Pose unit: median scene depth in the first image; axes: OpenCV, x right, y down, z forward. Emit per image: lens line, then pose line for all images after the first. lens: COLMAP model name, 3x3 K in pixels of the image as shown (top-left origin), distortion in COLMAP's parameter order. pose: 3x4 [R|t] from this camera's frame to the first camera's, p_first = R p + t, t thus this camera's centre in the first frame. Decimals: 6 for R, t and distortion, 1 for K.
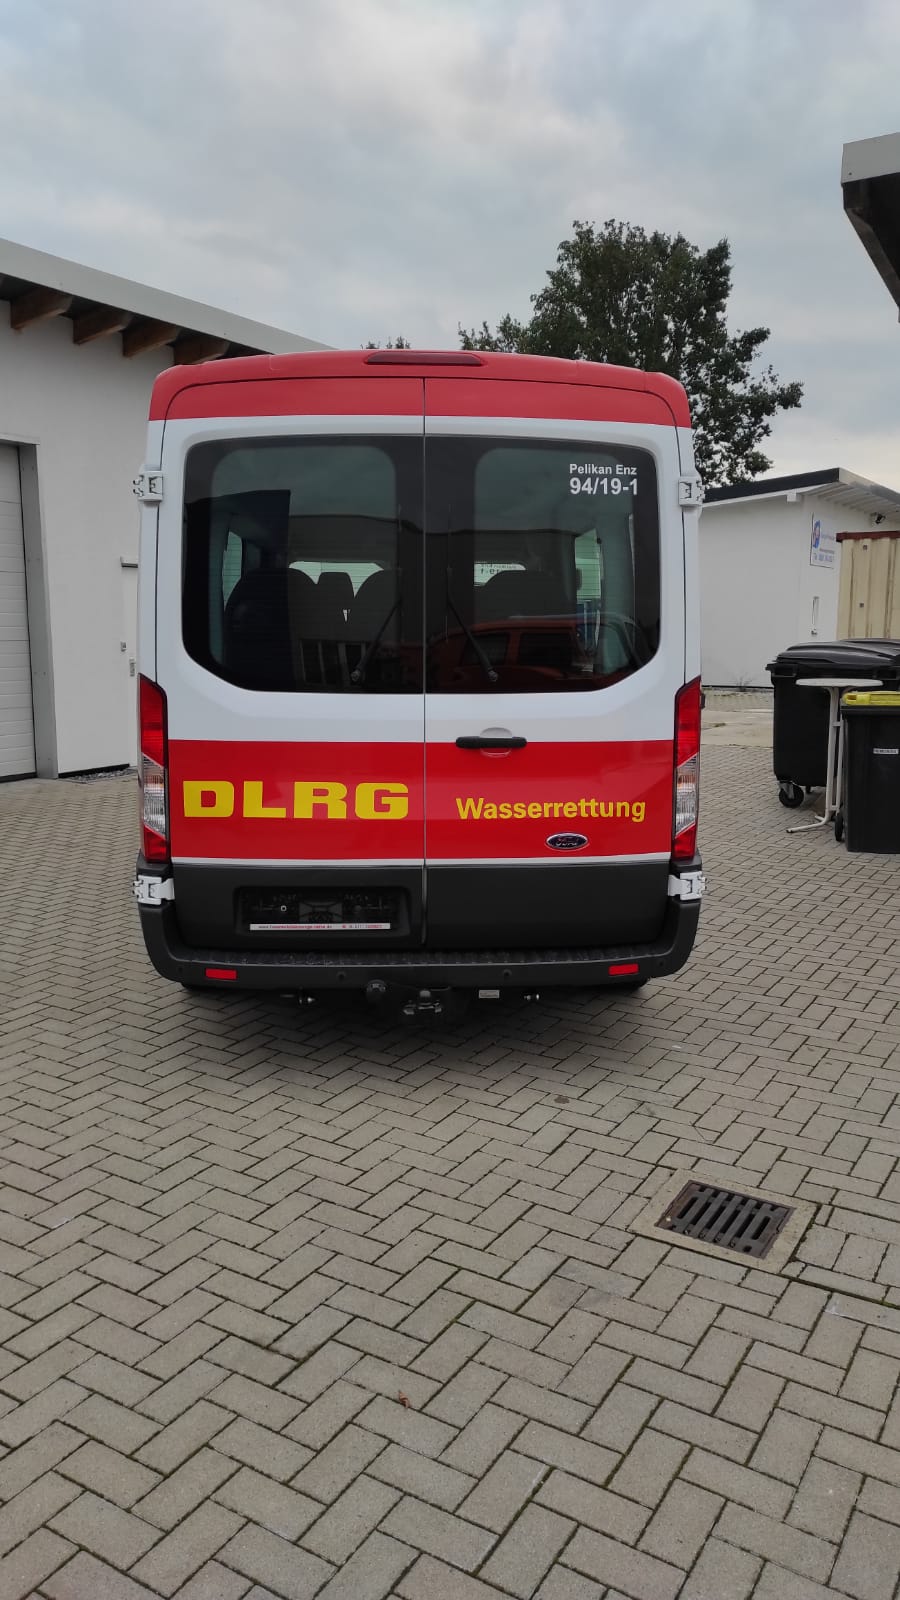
lens RADIAL K [[1173.0, 0, 450.0], [0, 1173.0, 800.0], [0, 0, 1]] dist [0.078666, -0.000288]
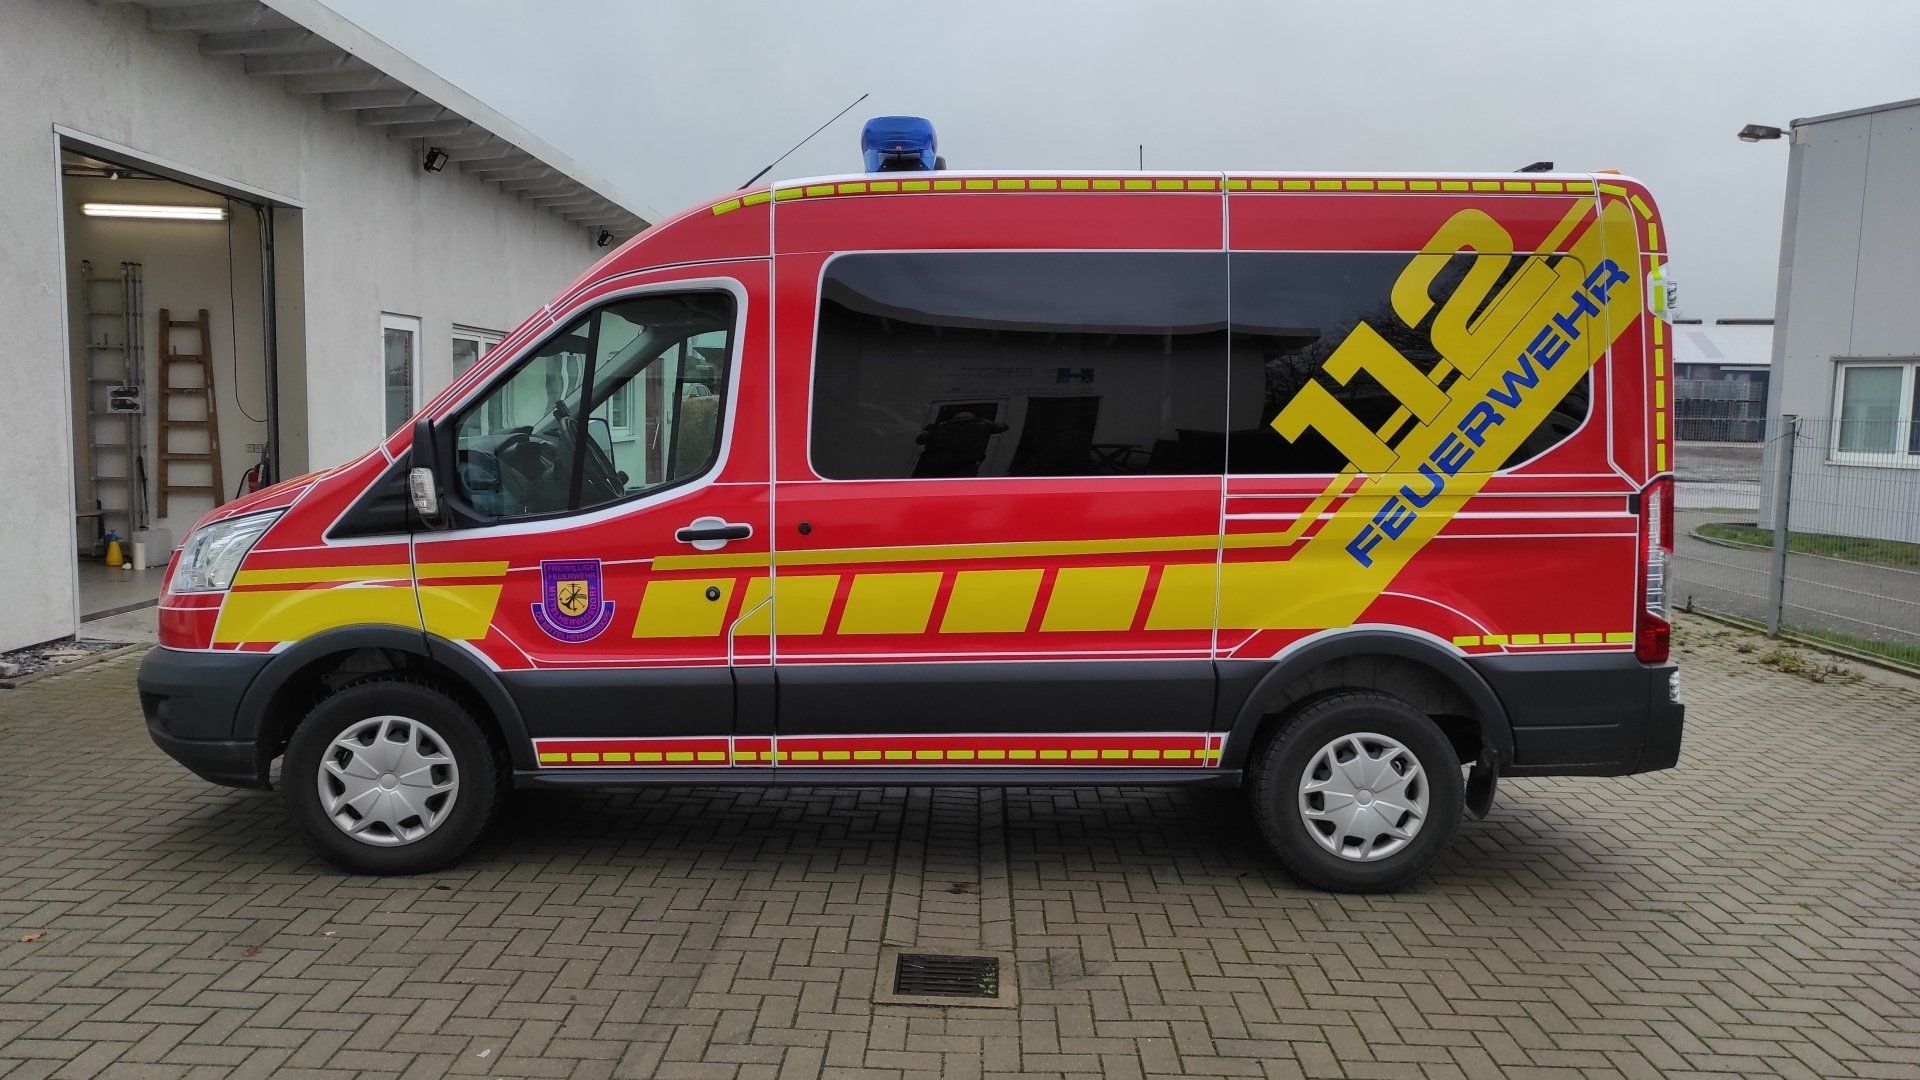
lens RADIAL K [[1415.1, 0, 960.0], [0, 1415.1, 540.0], [0, 0, 1]] dist [0.034629, -0.002353]
pose [[-0.519299, -0.096853, 0.849087, -0.671543], [0.096533, 0.980550, 0.170888, -0.205316], [-0.849123, 0.170707, -0.499849, 1.278591]]
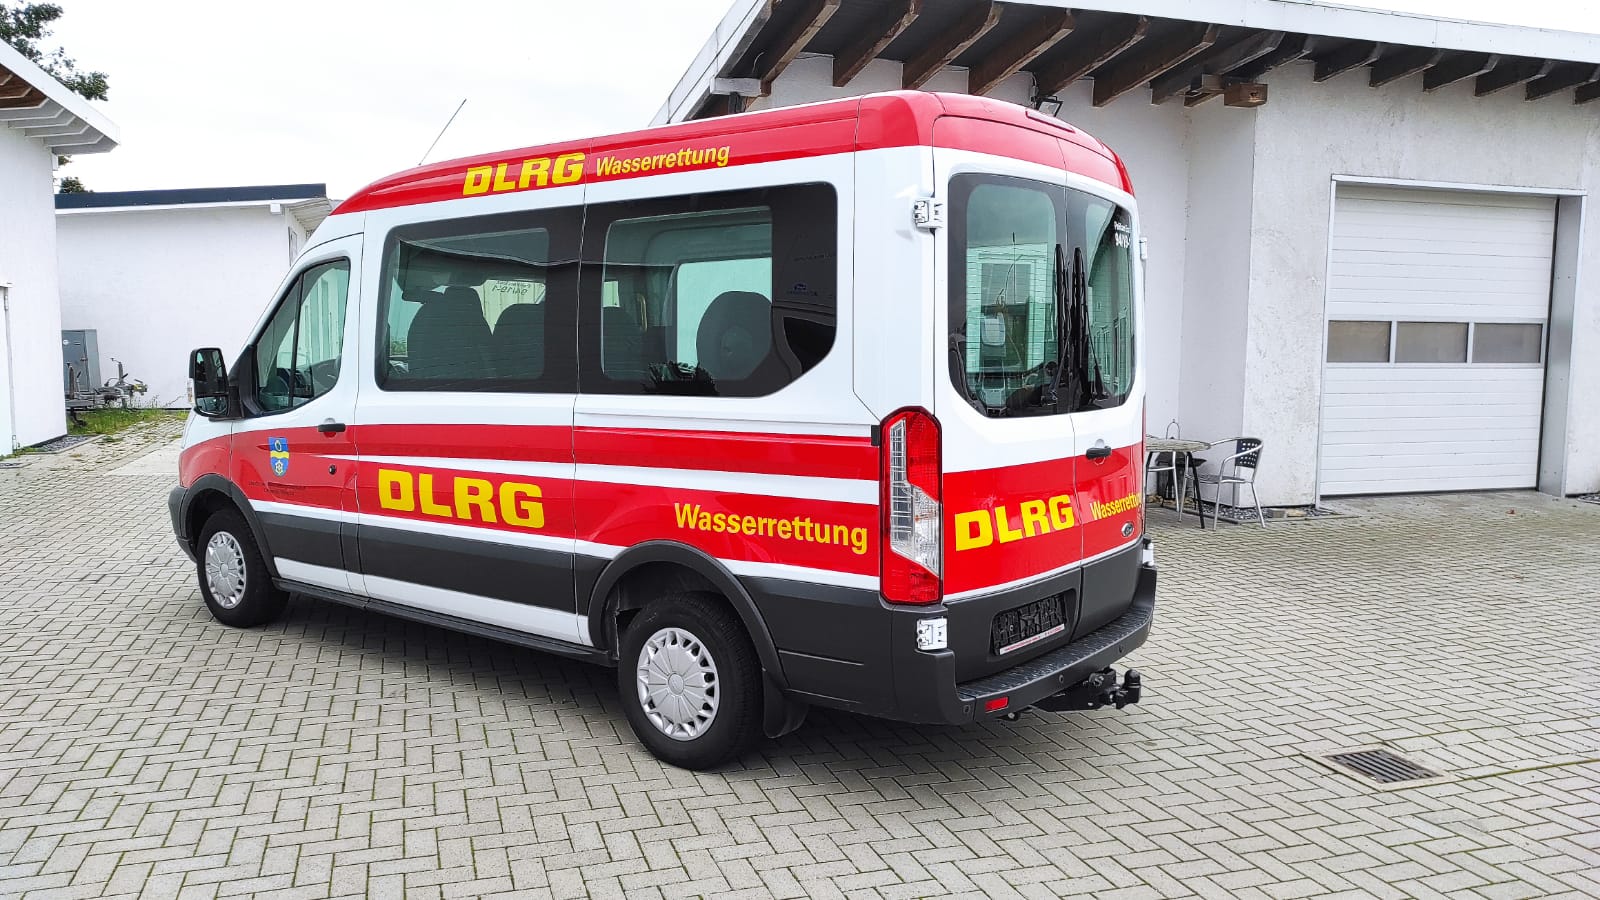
lens RADIAL K [[1193.6, 0, 800.0], [0, 1193.6, 450.0], [0, 0, 1]] dist [0.094545, -0.093381]
pose [[0.633454, -0.069939, 0.770613, -1.073838], [0.106143, 0.994346, 0.002993, -0.086497], [-0.766466, 0.079900, 0.637296, 0.469109]]
